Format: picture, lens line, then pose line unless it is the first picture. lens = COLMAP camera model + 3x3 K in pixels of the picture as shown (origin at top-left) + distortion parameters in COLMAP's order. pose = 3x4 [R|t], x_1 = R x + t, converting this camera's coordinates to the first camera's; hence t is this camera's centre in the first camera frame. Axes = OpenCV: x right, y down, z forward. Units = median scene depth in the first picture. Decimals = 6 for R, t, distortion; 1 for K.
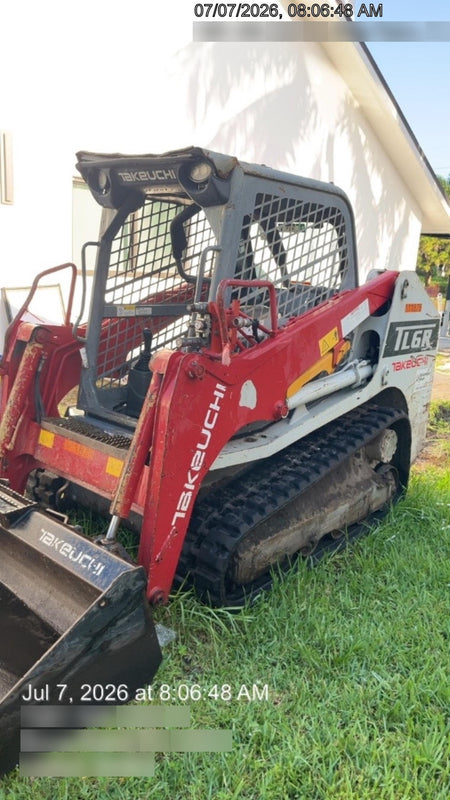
lens RADIAL K [[610.5, 0, 225.0], [0, 610.5, 400.0], [0, 0, 1]] dist [0.054798, -0.395671]
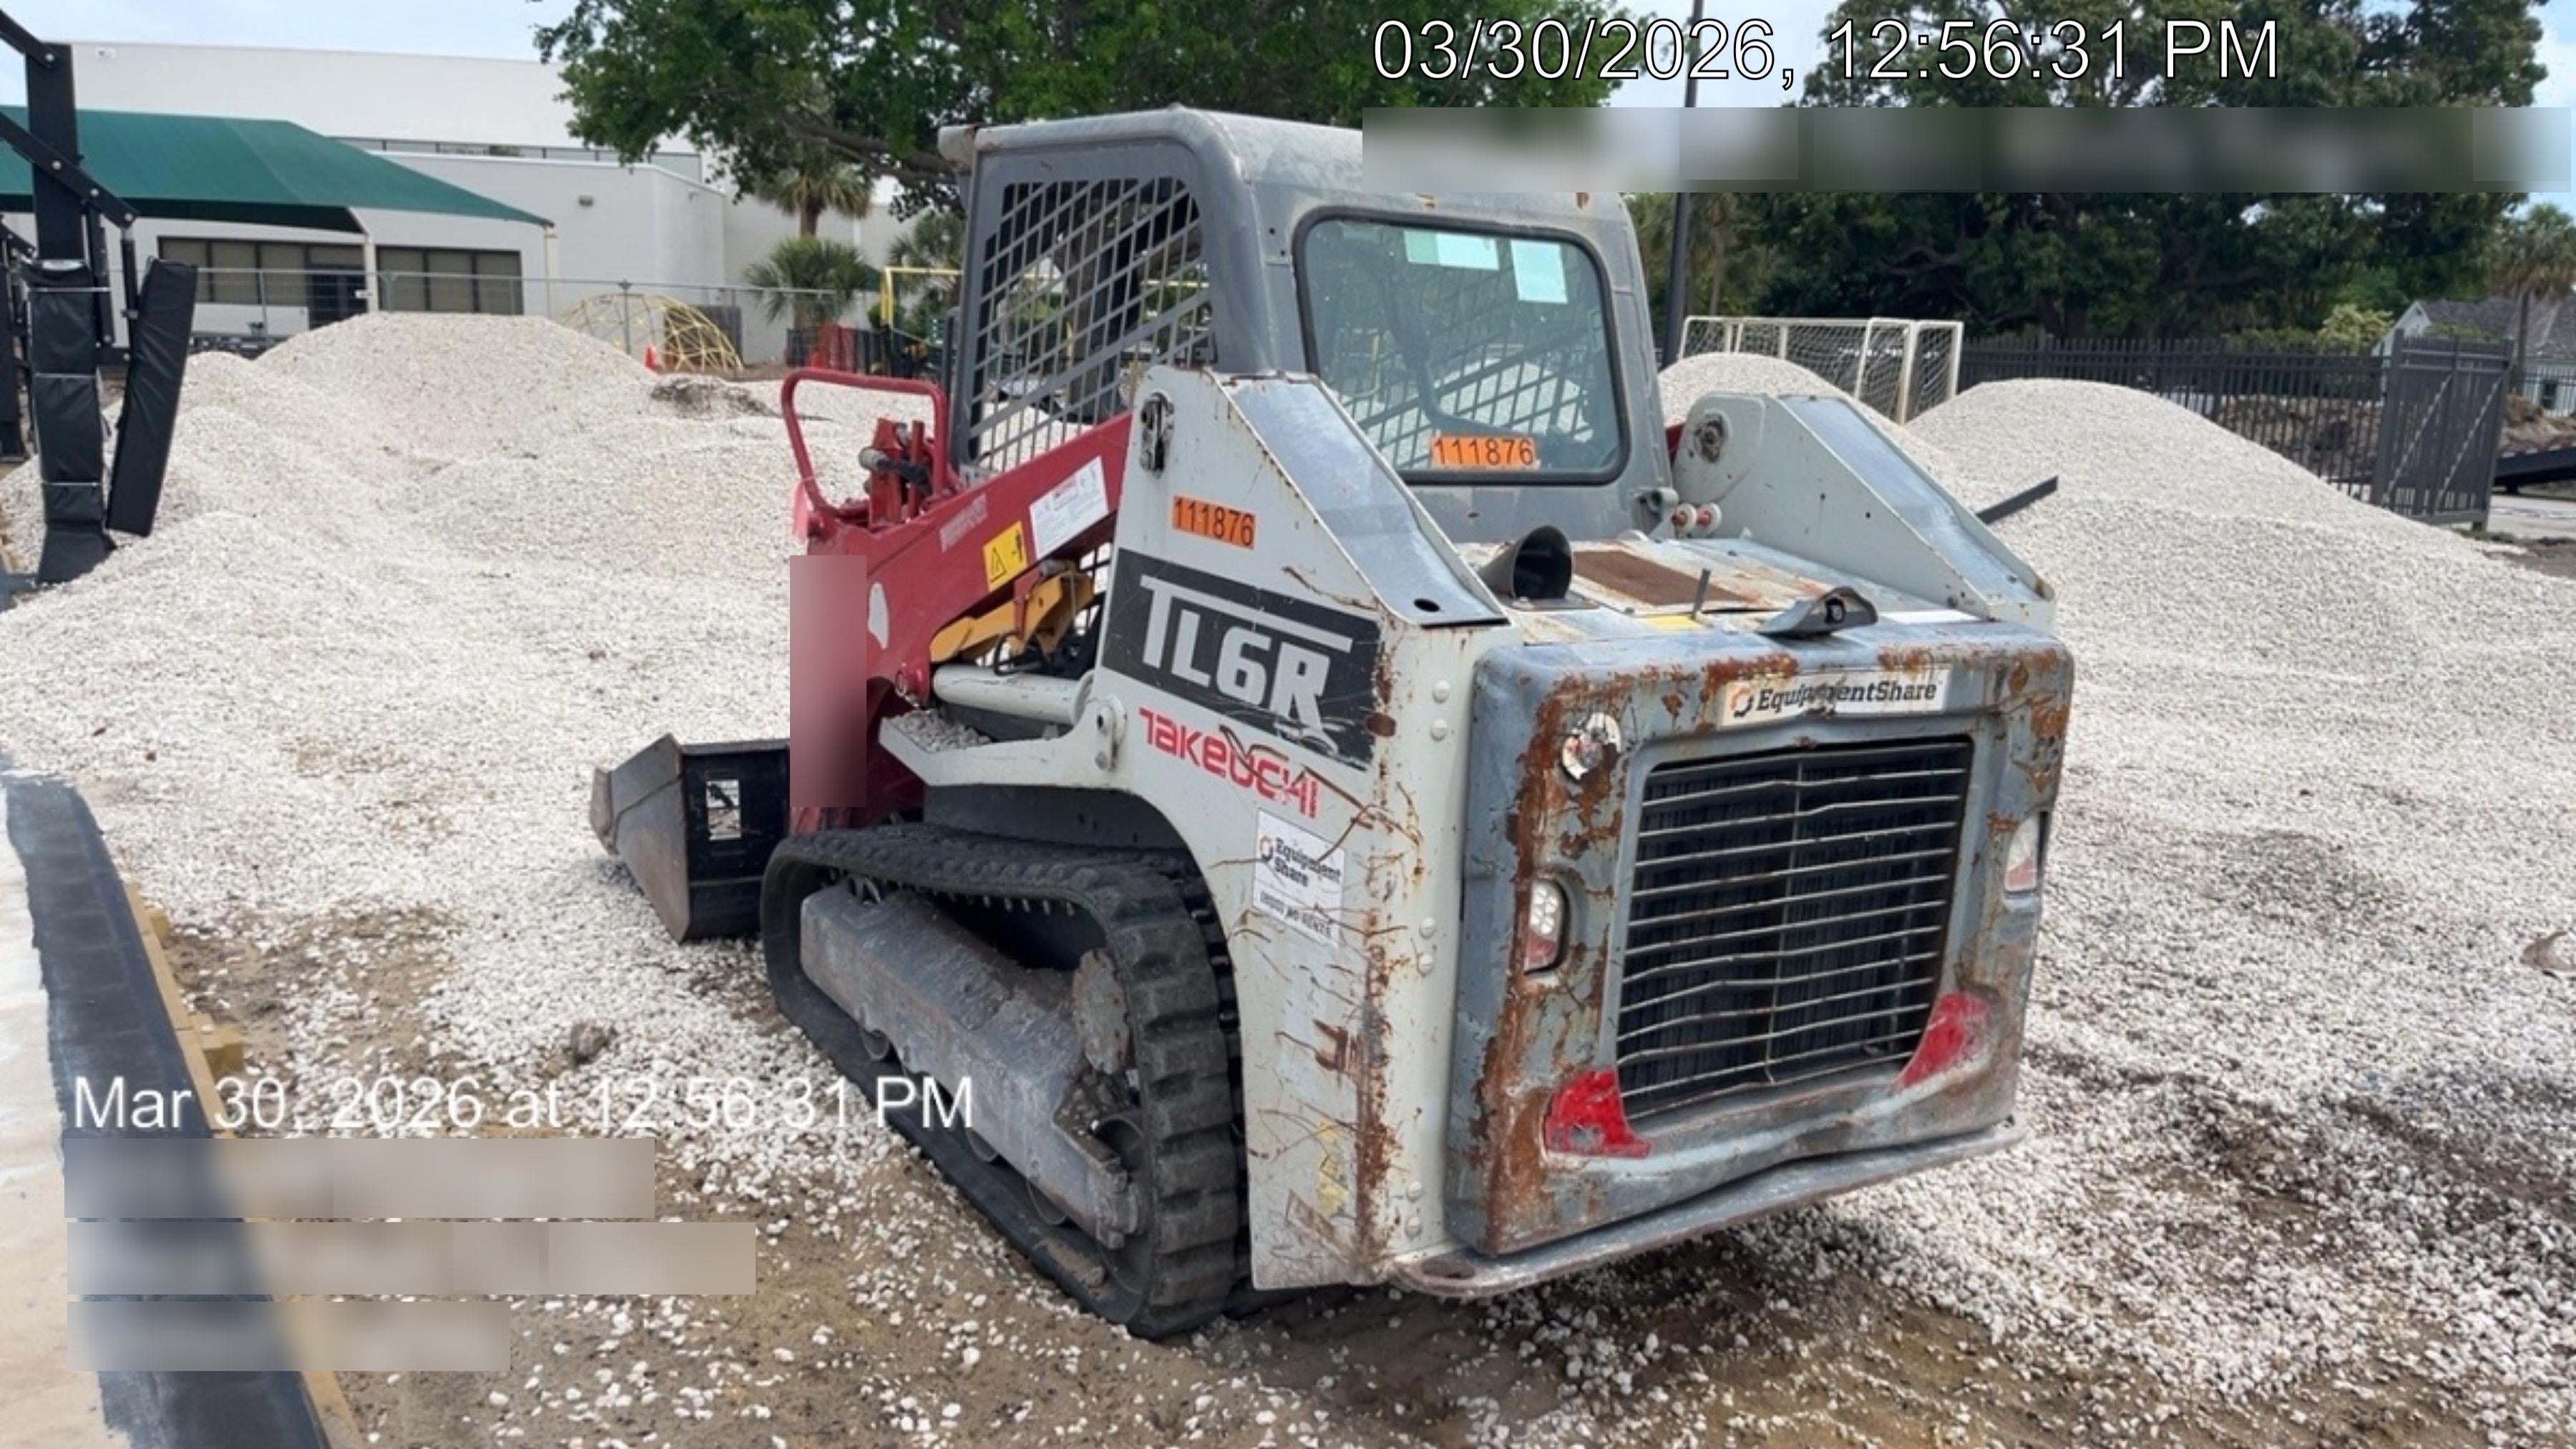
lens RADIAL K [[2033.2, 0, 1288.0], [0, 2033.2, 724.5], [0, 0, 1]] dist [-0.007178, -0.000778]
pose [[-0.255824, 0.116165, -0.959719, 1.253766], [-0.305074, 0.932324, 0.194170, -0.277535], [0.917324, 0.342458, -0.203072, 1.398118]]
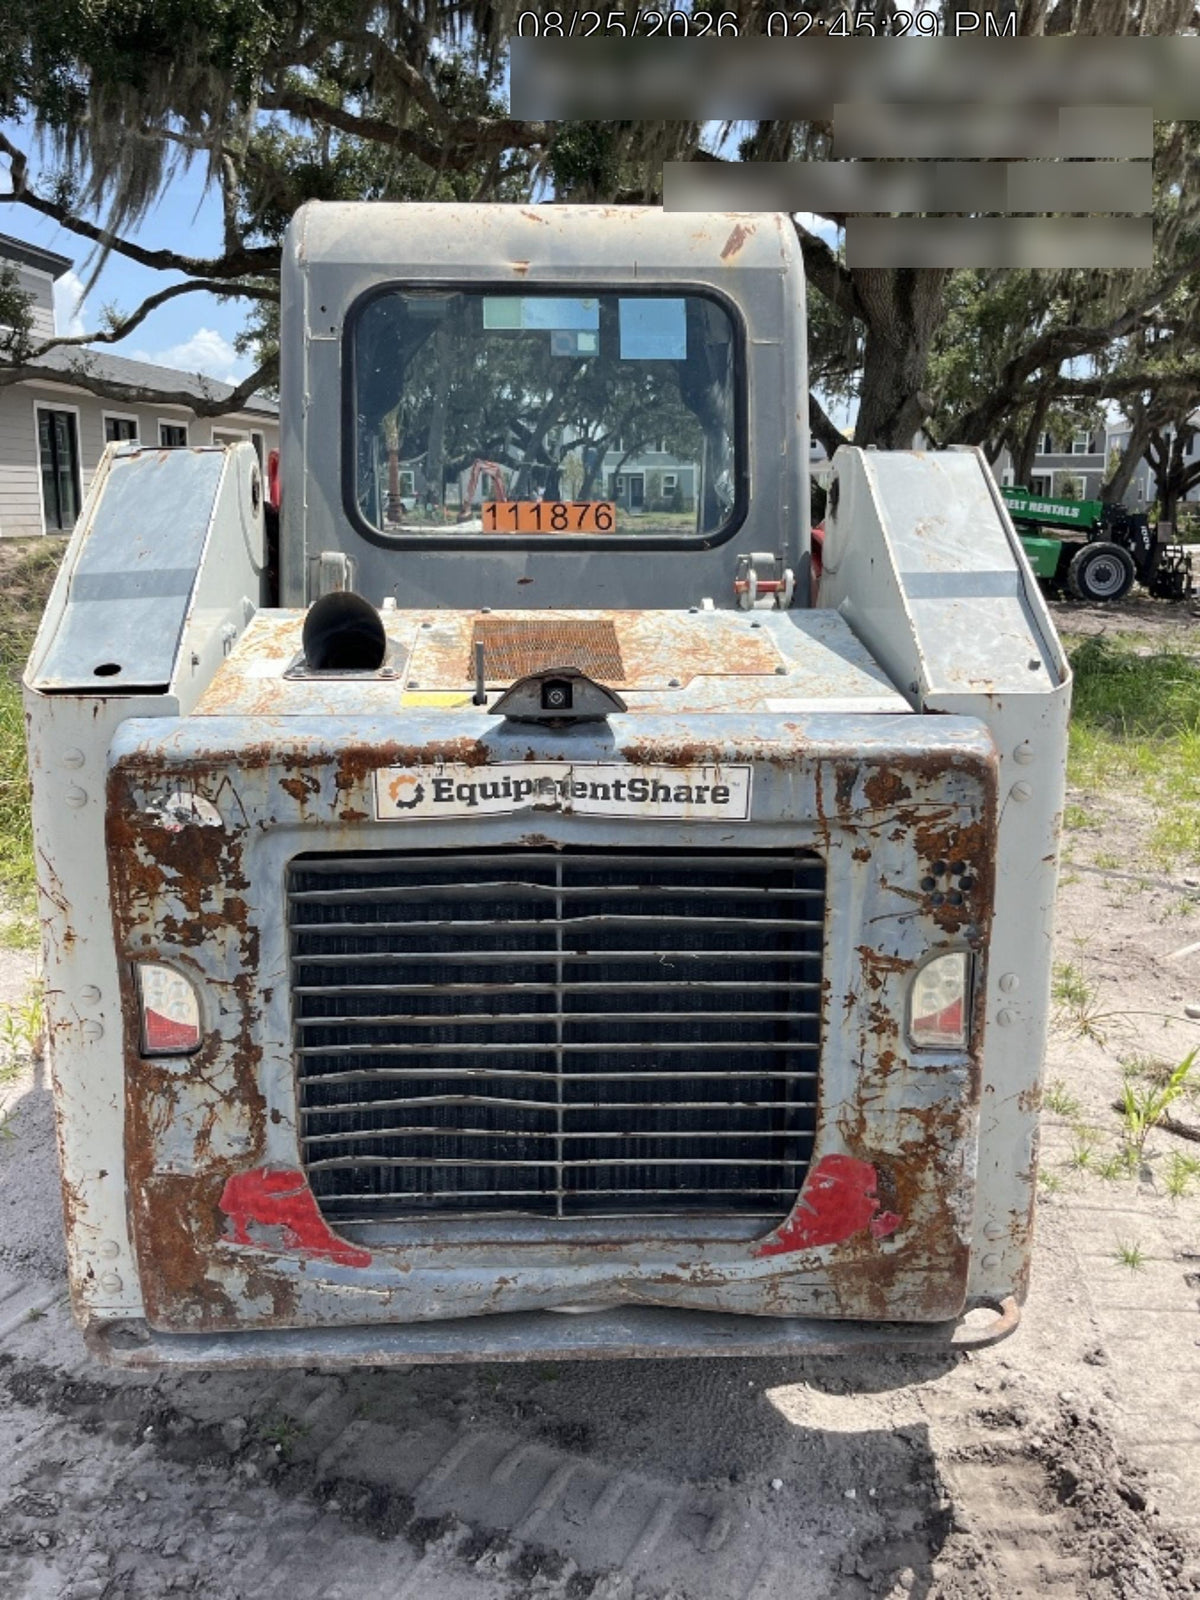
lens RADIAL K [[1428.0, 0, 600.0], [0, 1428.0, 800.0], [0, 0, 1]] dist [0.043424, -0.004482]
pose [[-0.720967, 0.115002, -0.683360, 0.675810], [-0.214013, 0.900975, 0.377415, -0.394832], [0.659094, 0.418352, -0.624961, 1.788668]]
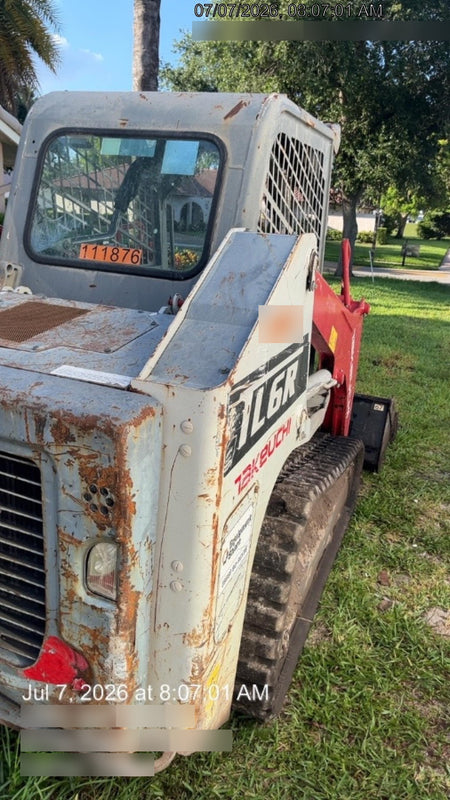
lens RADIAL K [[570.3, 0, 225.0], [0, 570.3, 400.0], [0, 0, 1]] dist [0.036898, 0.000230]
pose [[-0.930458, -0.013191, -0.366160, 0.252115], [-0.205498, 0.846160, 0.491715, -0.424044], [0.303344, 0.532766, -0.790027, 1.810730]]
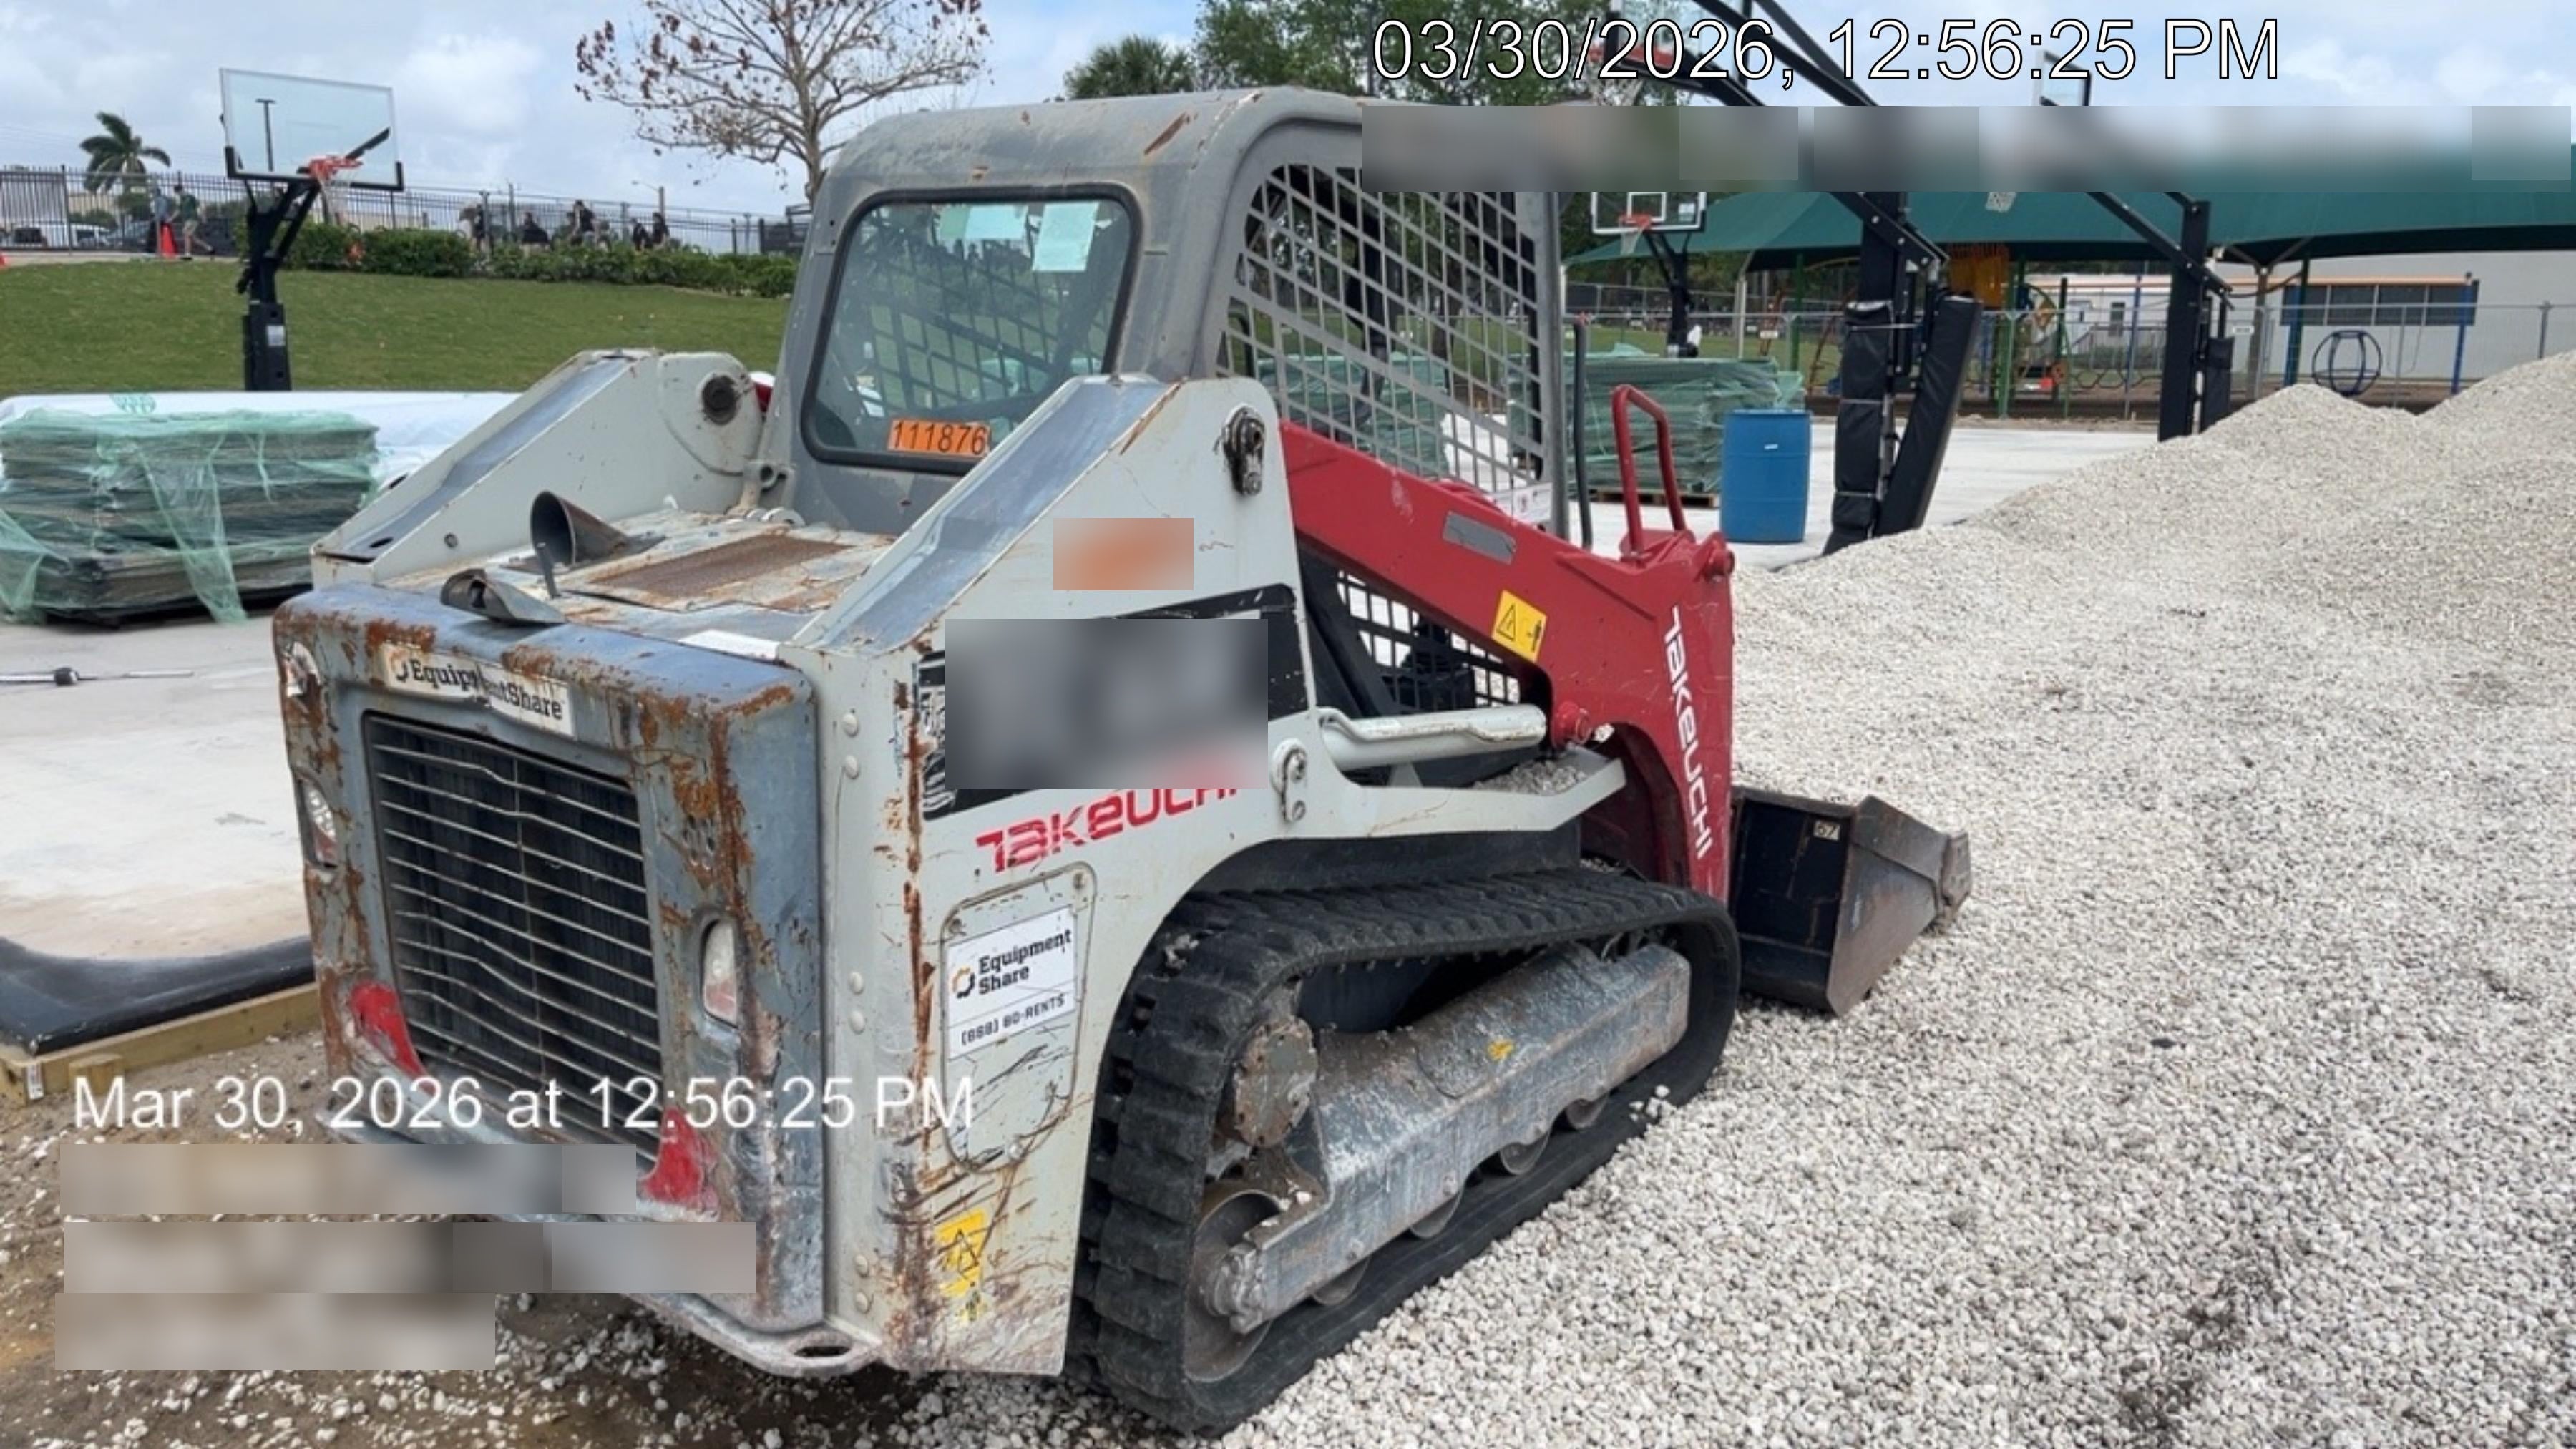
lens RADIAL K [[1836.4, 0, 1285.9], [0, 1836.4, 766.4], [0, 0, 1]] dist [0.036898, 0.000230]
pose [[-0.995278, -0.049050, -0.083757, 0.037520], [-0.082858, 0.878789, 0.469963, -0.544217], [0.050553, 0.474684, -0.878703, 2.137314]]
